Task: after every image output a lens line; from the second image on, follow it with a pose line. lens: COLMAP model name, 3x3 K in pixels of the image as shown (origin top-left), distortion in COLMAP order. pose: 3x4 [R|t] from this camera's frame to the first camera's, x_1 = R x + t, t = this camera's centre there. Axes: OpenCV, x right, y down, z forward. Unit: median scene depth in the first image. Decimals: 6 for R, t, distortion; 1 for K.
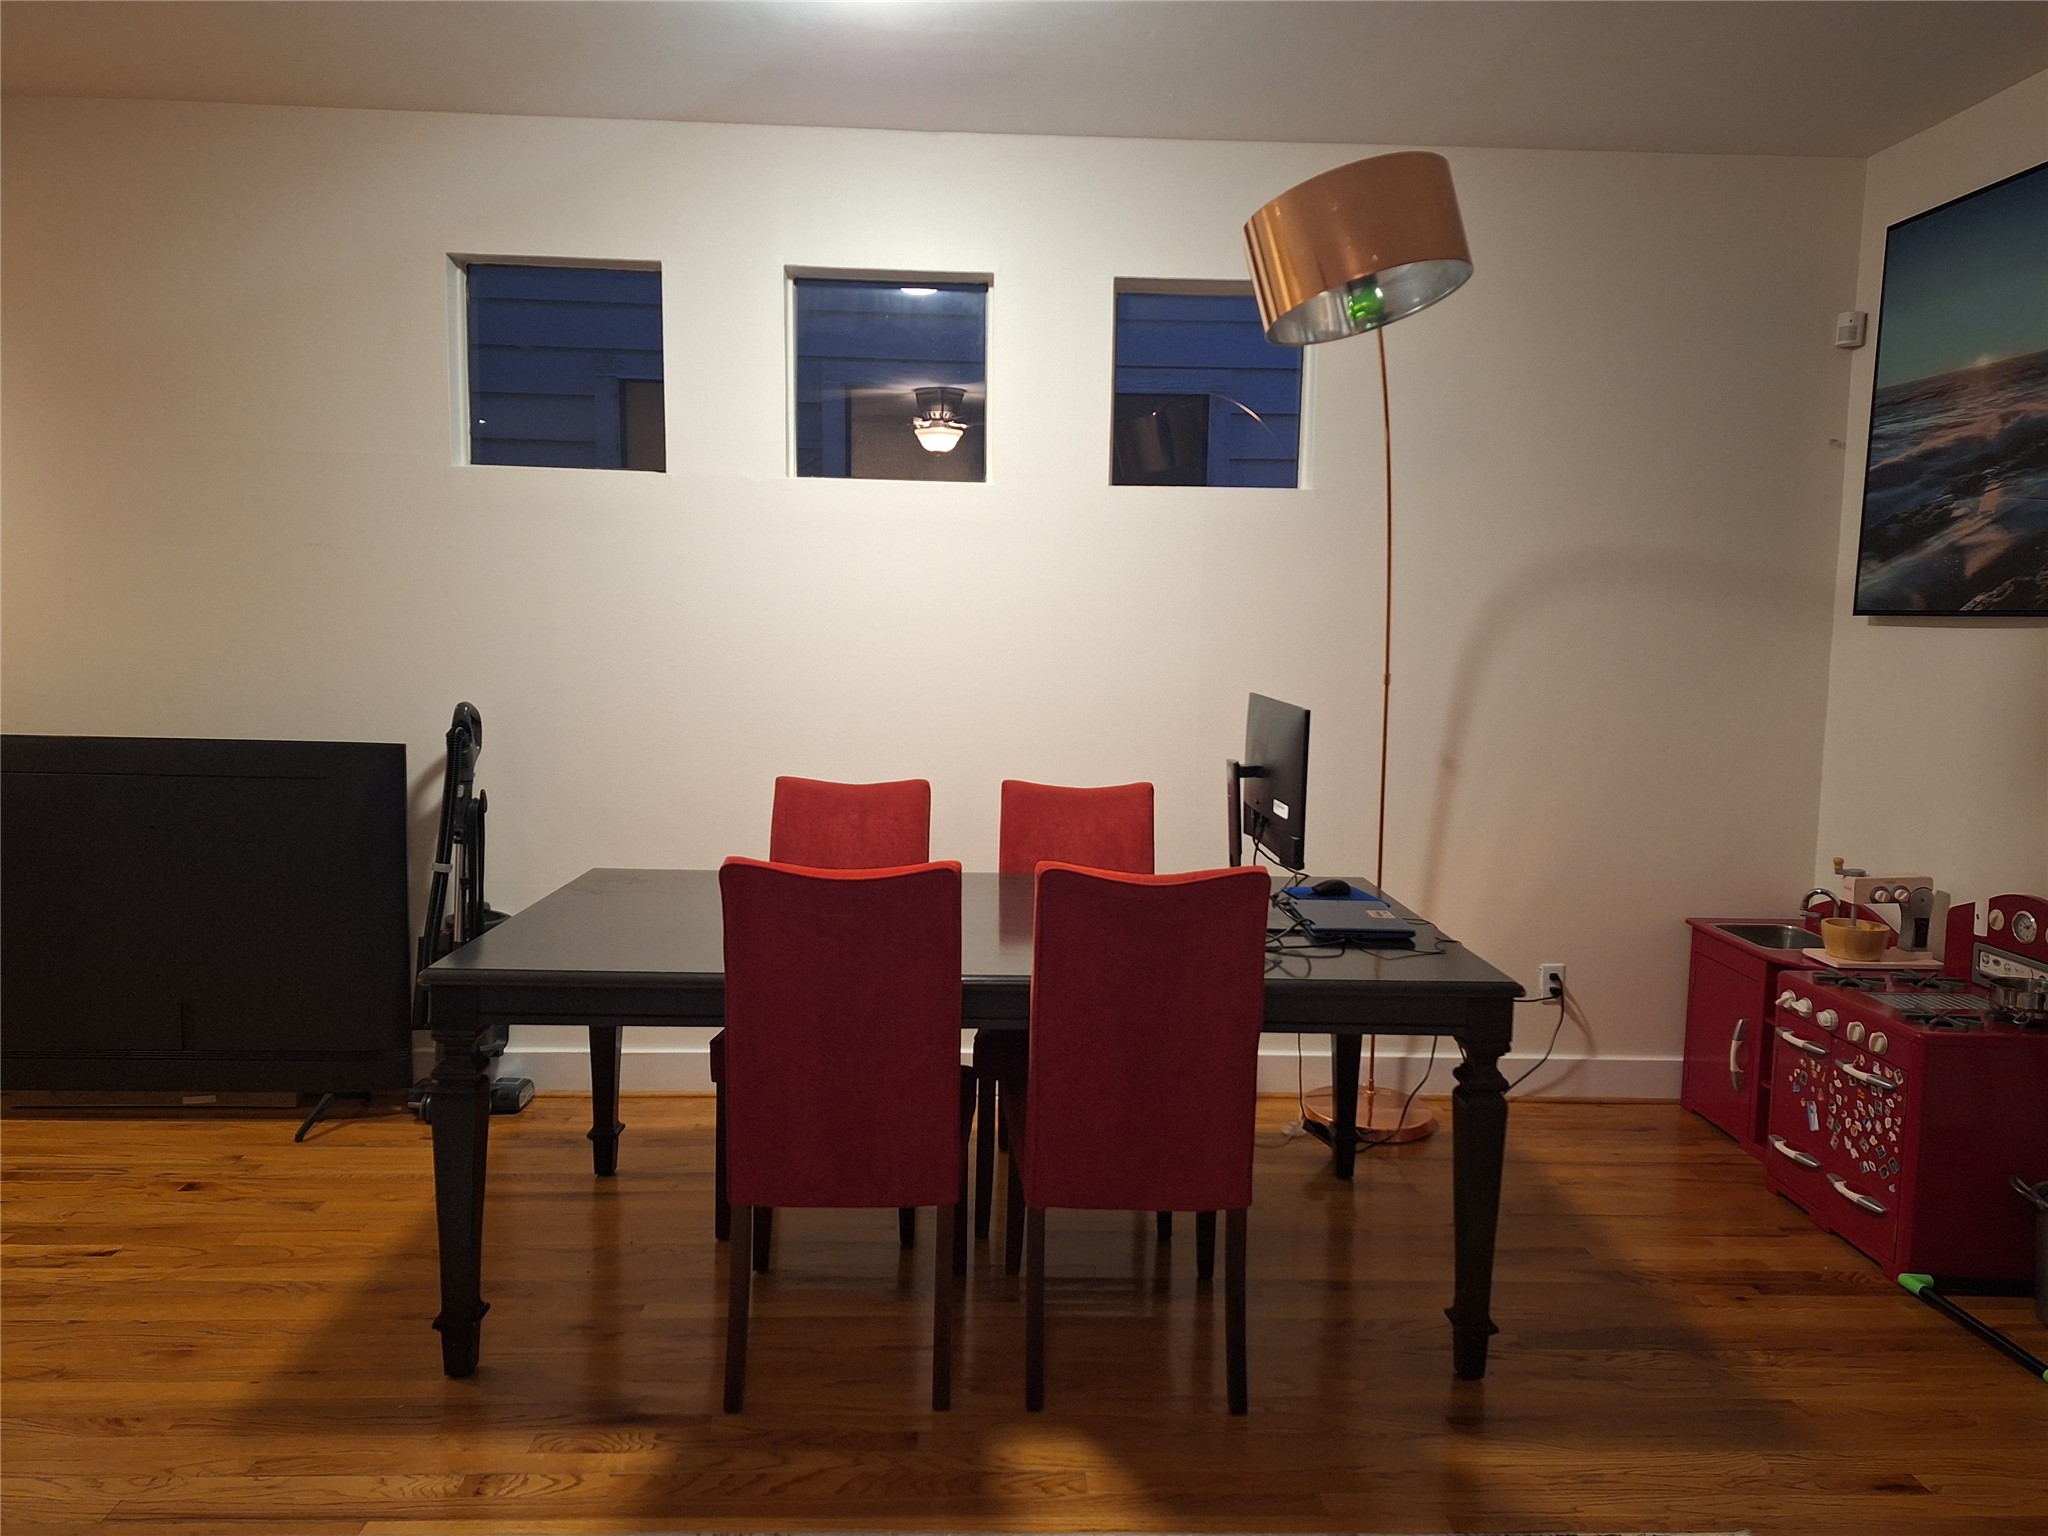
lens RADIAL K [[1399.3, 0, 1033.9], [0, 1399.3, 759.2], [0, 0, 1]] dist [0.079132, -0.080877]
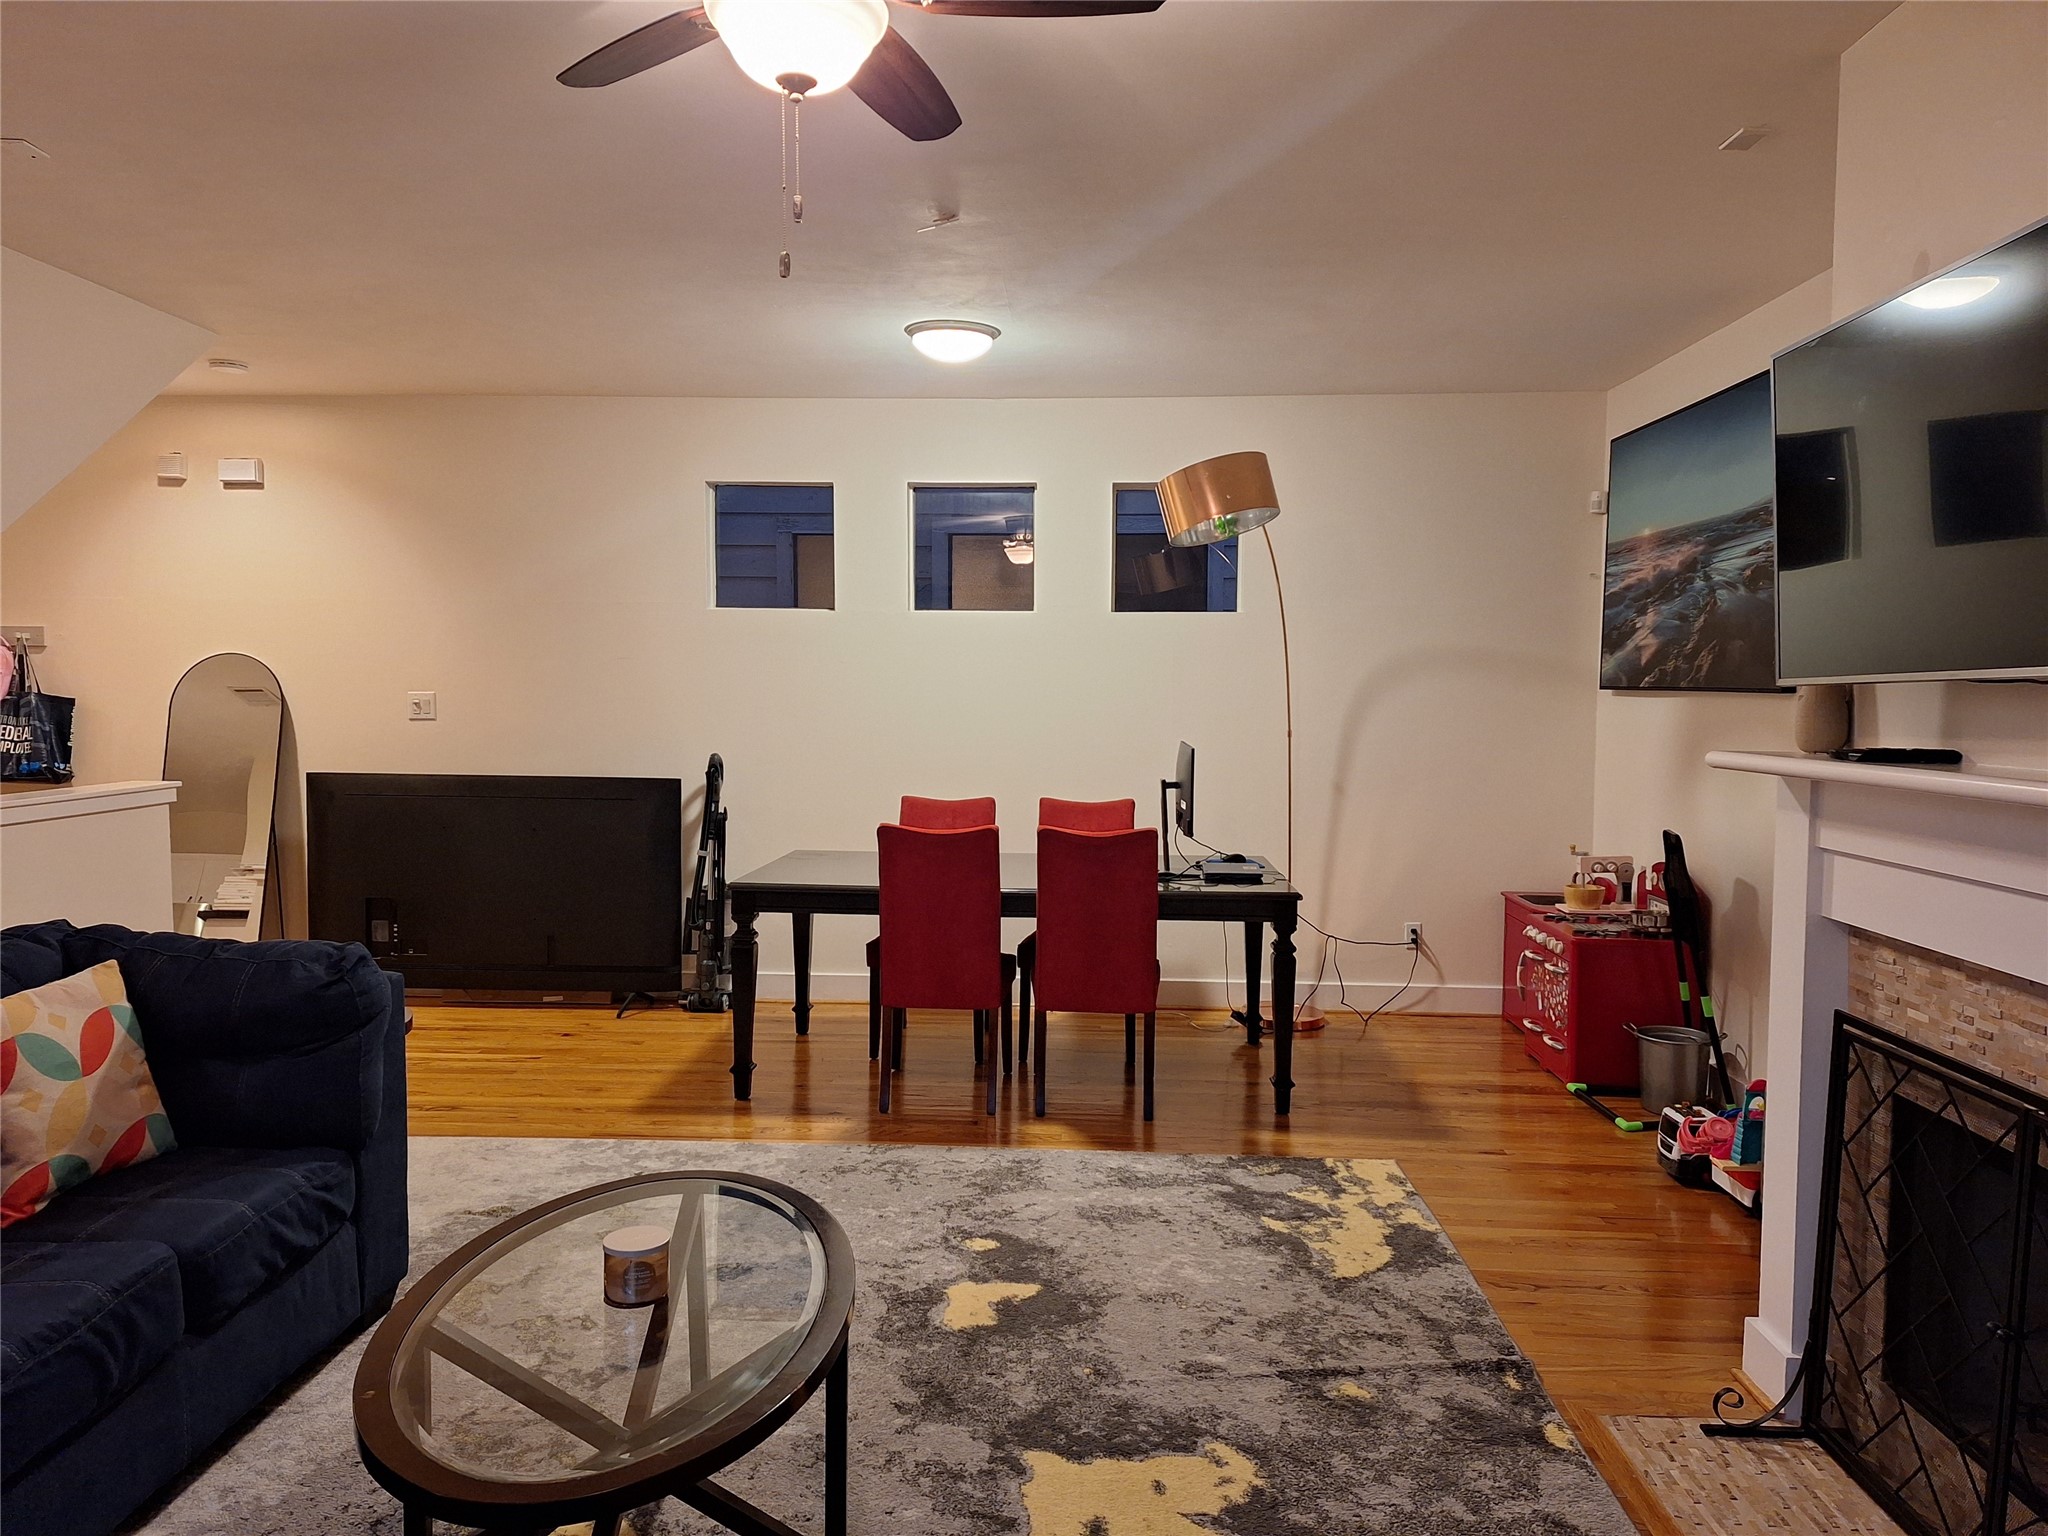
lens RADIAL K [[1399.3, 0, 1033.9], [0, 1399.3, 759.2], [0, 0, 1]] dist [0.079132, -0.080877]
pose [[0.996672, -0.008624, -0.081064, 0.102639], [0.004693, 0.998810, -0.048552, 0.049586], [0.081386, 0.048010, 0.995526, -0.617805]]
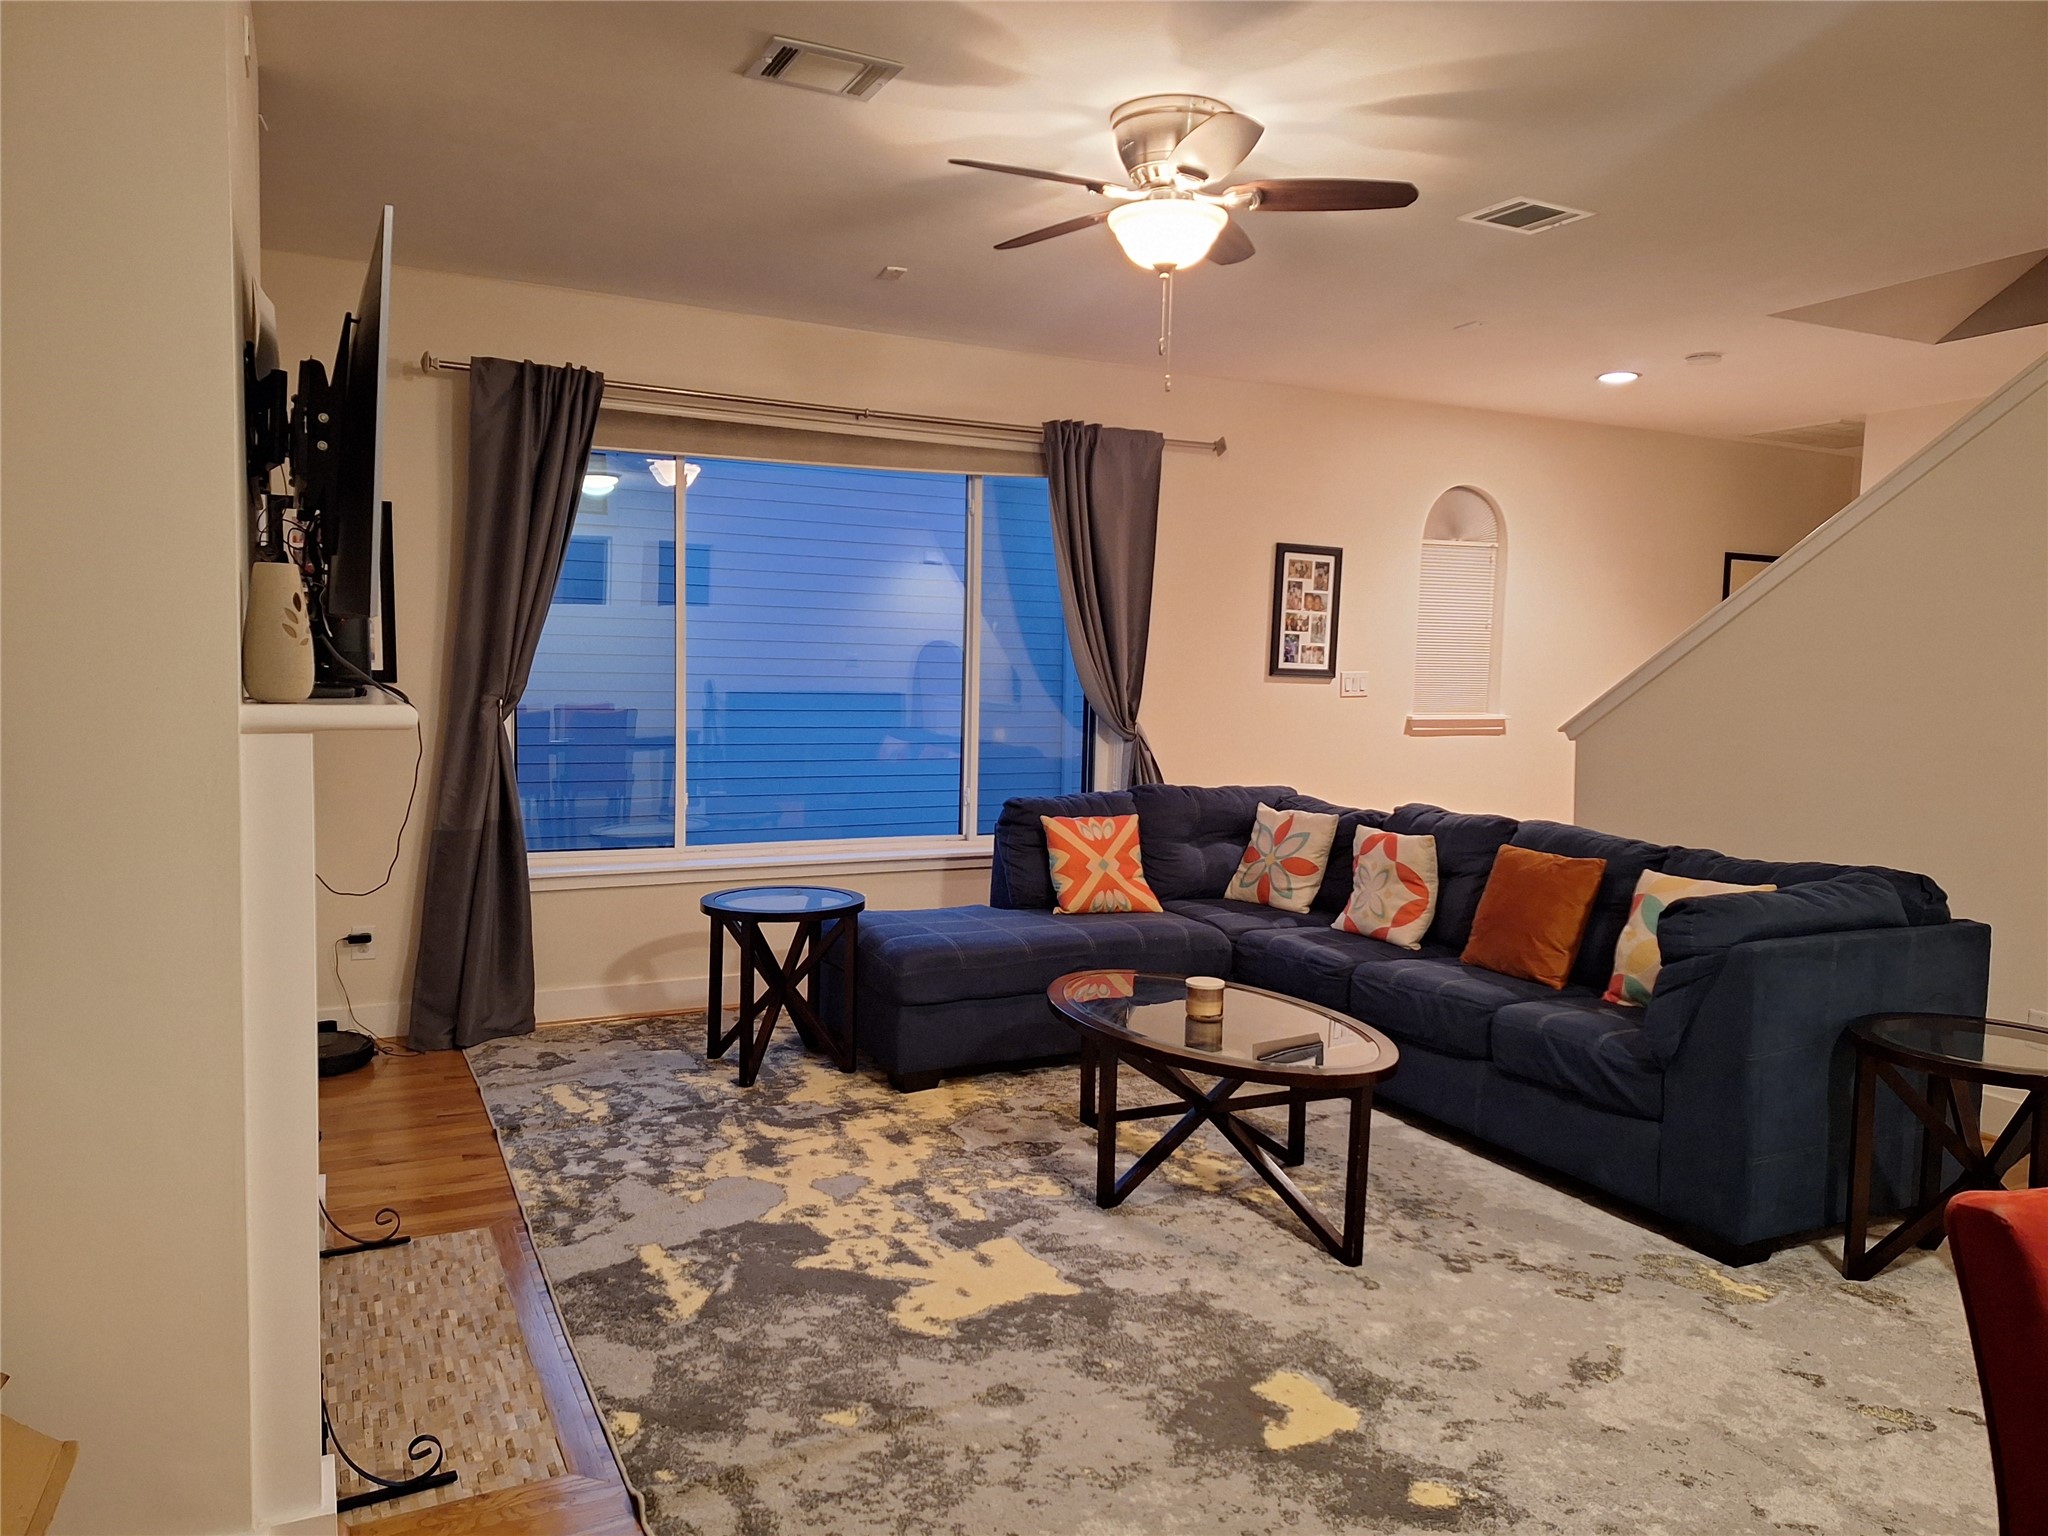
lens RADIAL K [[1399.3, 0, 1033.9], [0, 1399.3, 759.2], [0, 0, 1]] dist [0.079132, -0.080877]
pose [[-0.906355, -0.013838, -0.422291, 0.436783], [-0.083670, 0.985549, 0.147284, -0.079103], [0.414150, 0.168825, -0.894415, 0.846157]]
